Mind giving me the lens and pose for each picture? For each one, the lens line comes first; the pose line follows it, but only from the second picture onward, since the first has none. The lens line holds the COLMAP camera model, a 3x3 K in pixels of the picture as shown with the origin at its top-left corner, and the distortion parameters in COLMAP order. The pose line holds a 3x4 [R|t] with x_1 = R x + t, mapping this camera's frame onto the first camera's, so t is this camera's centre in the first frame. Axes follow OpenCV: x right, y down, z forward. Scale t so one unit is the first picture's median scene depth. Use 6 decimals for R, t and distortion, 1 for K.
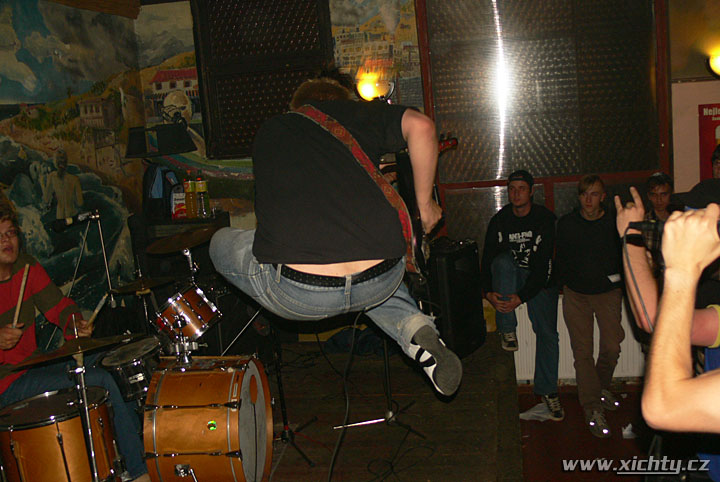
lens RADIAL K [[748.6, 0, 360.0], [0, 748.6, 241.0], [0, 0, 1]] dist [-0.208039, 0.237033]
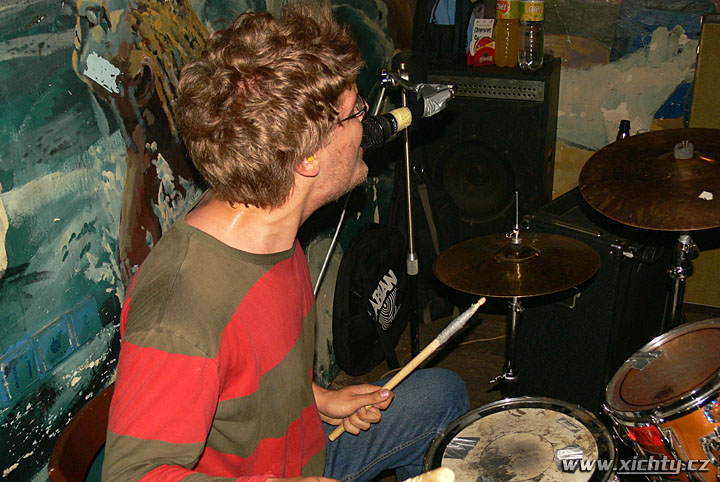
lens RADIAL K [[748.6, 0, 360.0], [0, 748.6, 241.0], [0, 0, 1]] dist [-0.208039, 0.237033]
pose [[0.978403, 0.119825, -0.168435, -0.231601], [-0.075332, 0.965500, 0.249270, -0.034958], [0.192492, -0.231198, 0.953674, 0.437378]]
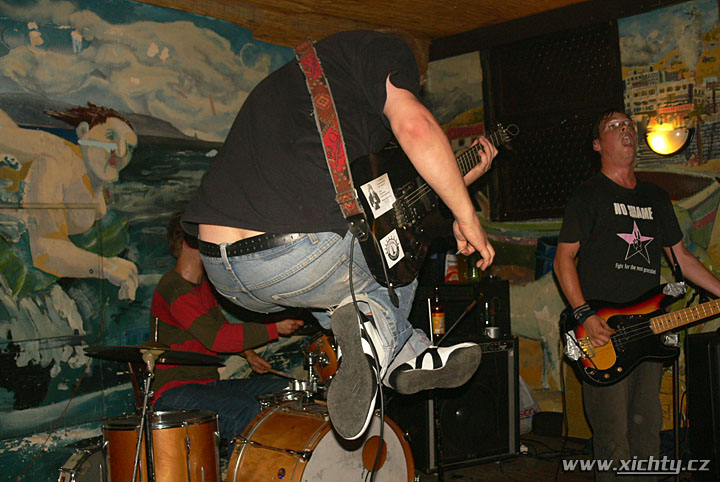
lens RADIAL K [[748.6, 0, 360.0], [0, 748.6, 241.0], [0, 0, 1]] dist [-0.208039, 0.237033]
pose [[0.822736, 0.033751, -0.567421, 0.197022], [-0.118811, 0.986397, -0.113598, 0.040203], [0.555868, 0.160877, 0.815555, 0.171795]]
